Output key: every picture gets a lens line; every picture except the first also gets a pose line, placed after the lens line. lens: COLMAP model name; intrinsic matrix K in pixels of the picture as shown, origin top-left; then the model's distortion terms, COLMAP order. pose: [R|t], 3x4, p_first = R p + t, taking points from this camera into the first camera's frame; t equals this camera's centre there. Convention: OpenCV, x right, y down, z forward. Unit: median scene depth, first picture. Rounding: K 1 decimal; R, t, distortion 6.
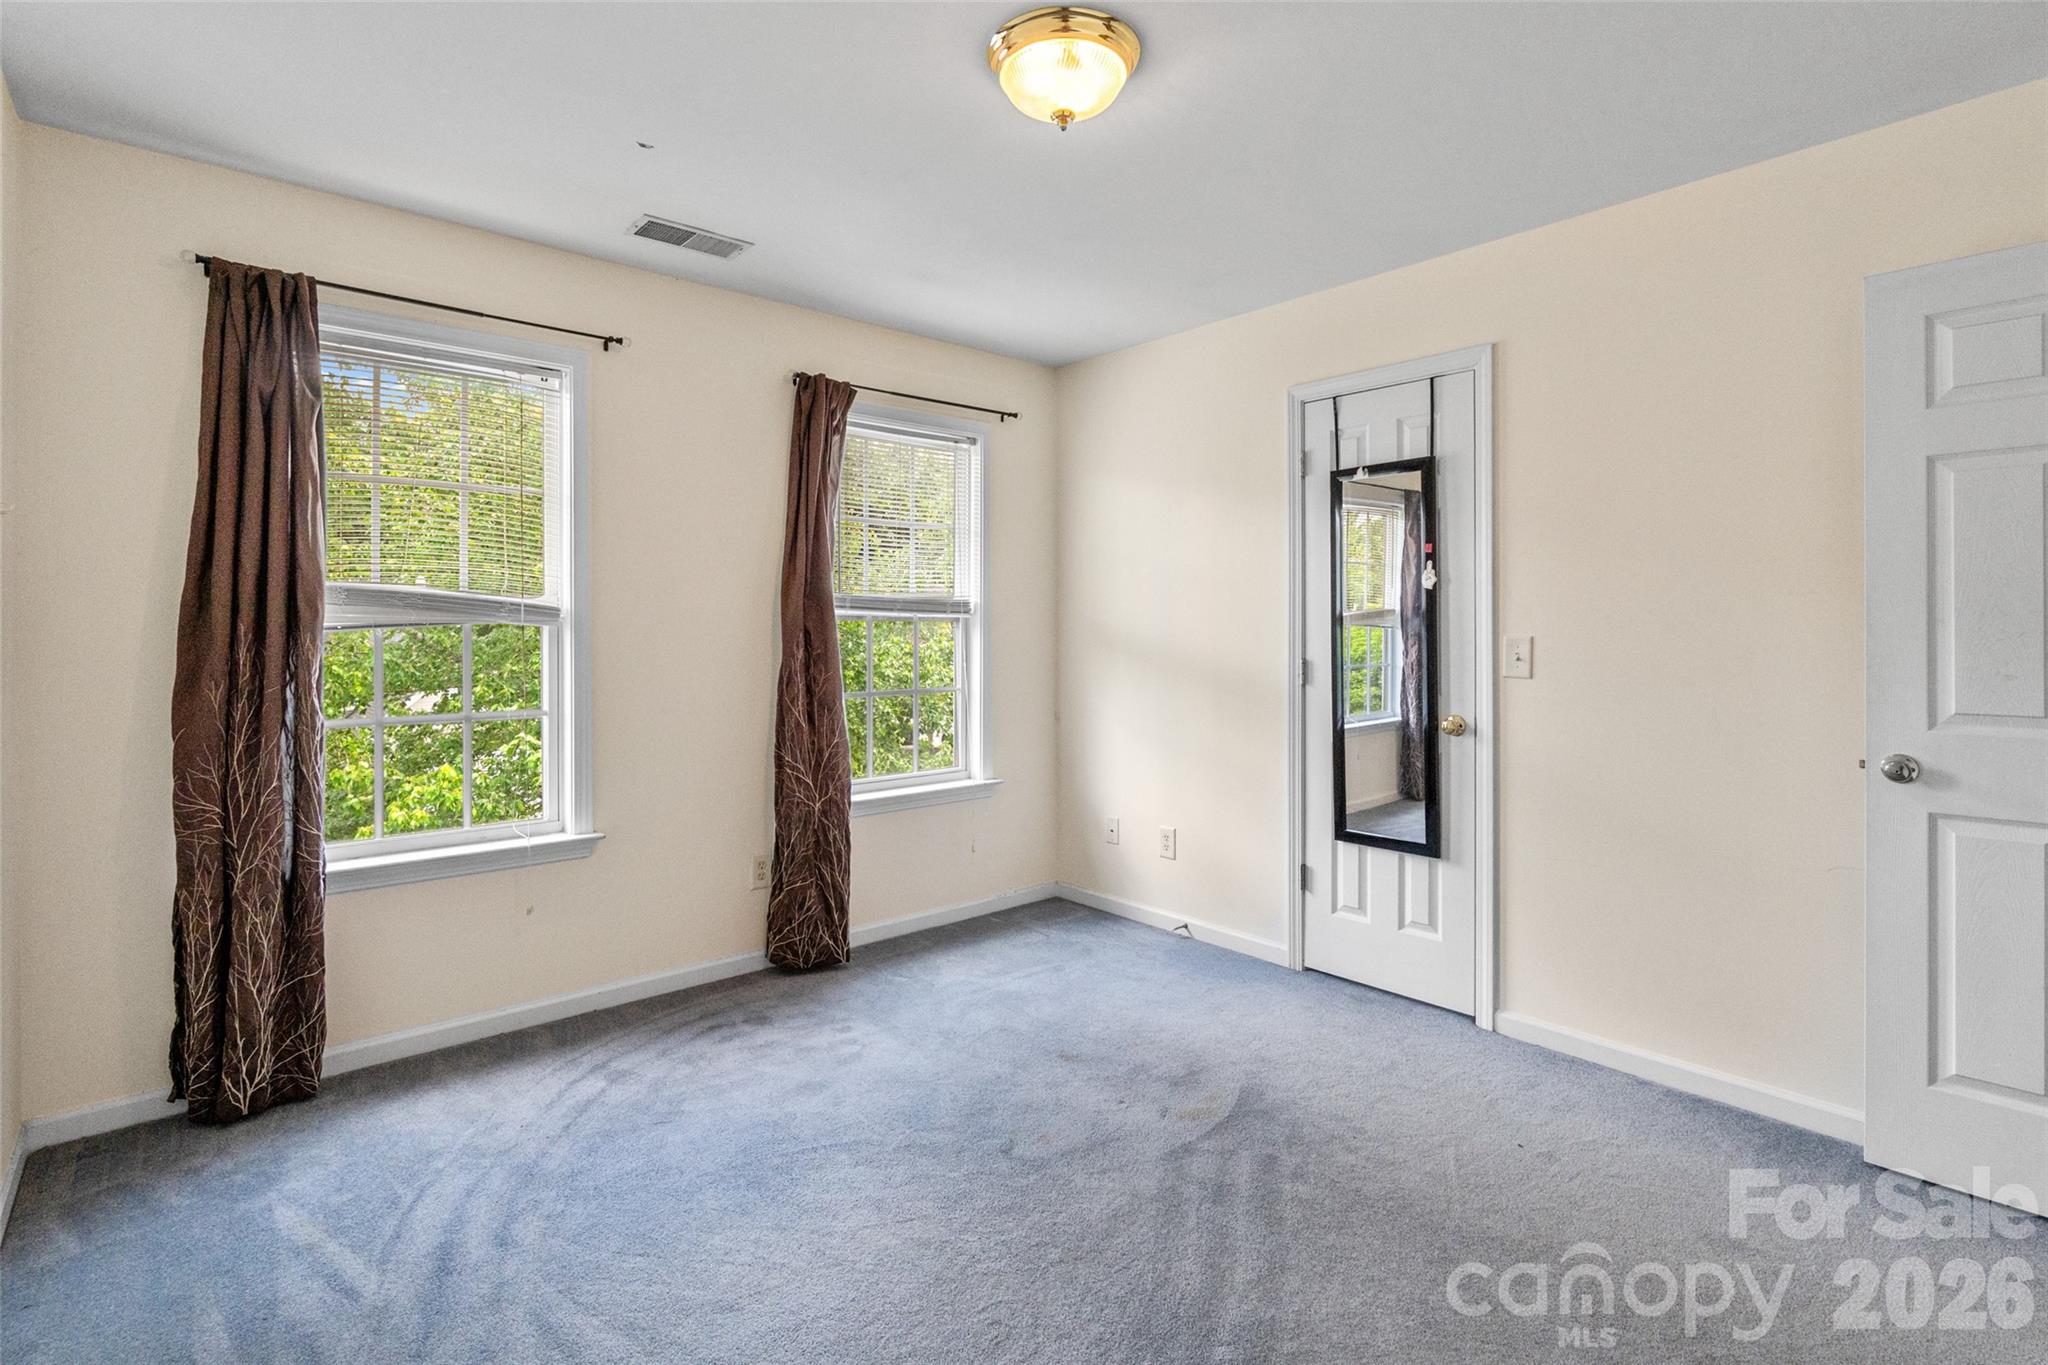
lens RADIAL K [[986.0, 0, 1039.4], [0, 986.0, 630.6], [0, 0, 1]] dist [-0.001522, -0.000208]
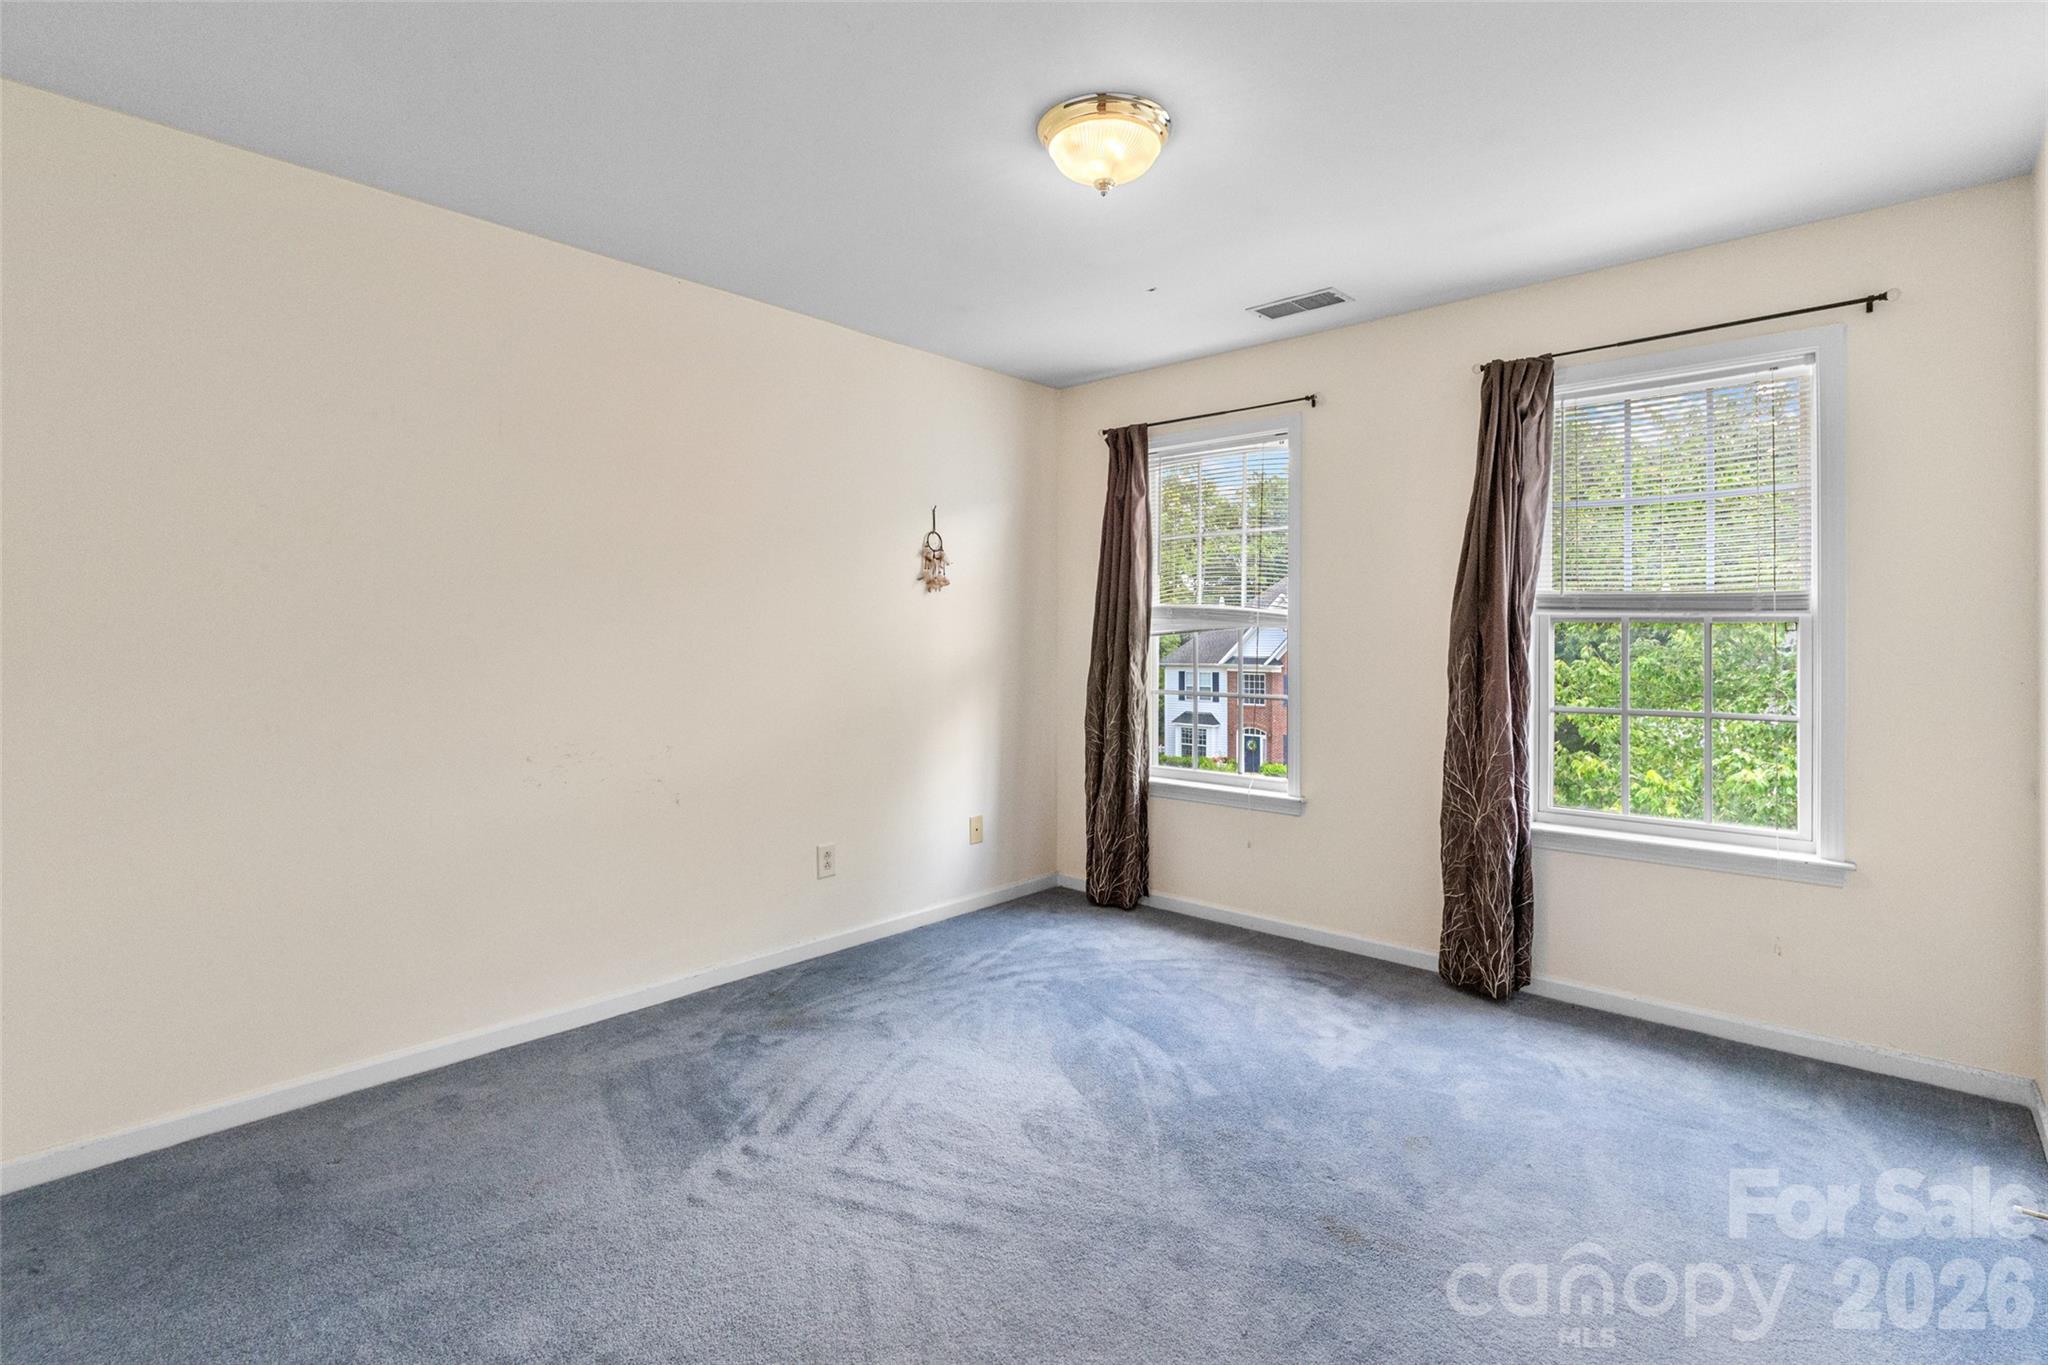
lens RADIAL K [[986.0, 0, 1039.4], [0, 986.0, 630.6], [0, 0, 1]] dist [-0.001522, -0.000208]
pose [[0.108126, 0.008922, -0.994097, 0.694707], [0.008196, 0.999918, 0.009866, -0.018734], [0.994103, -0.009214, 0.108044, 0.497534]]
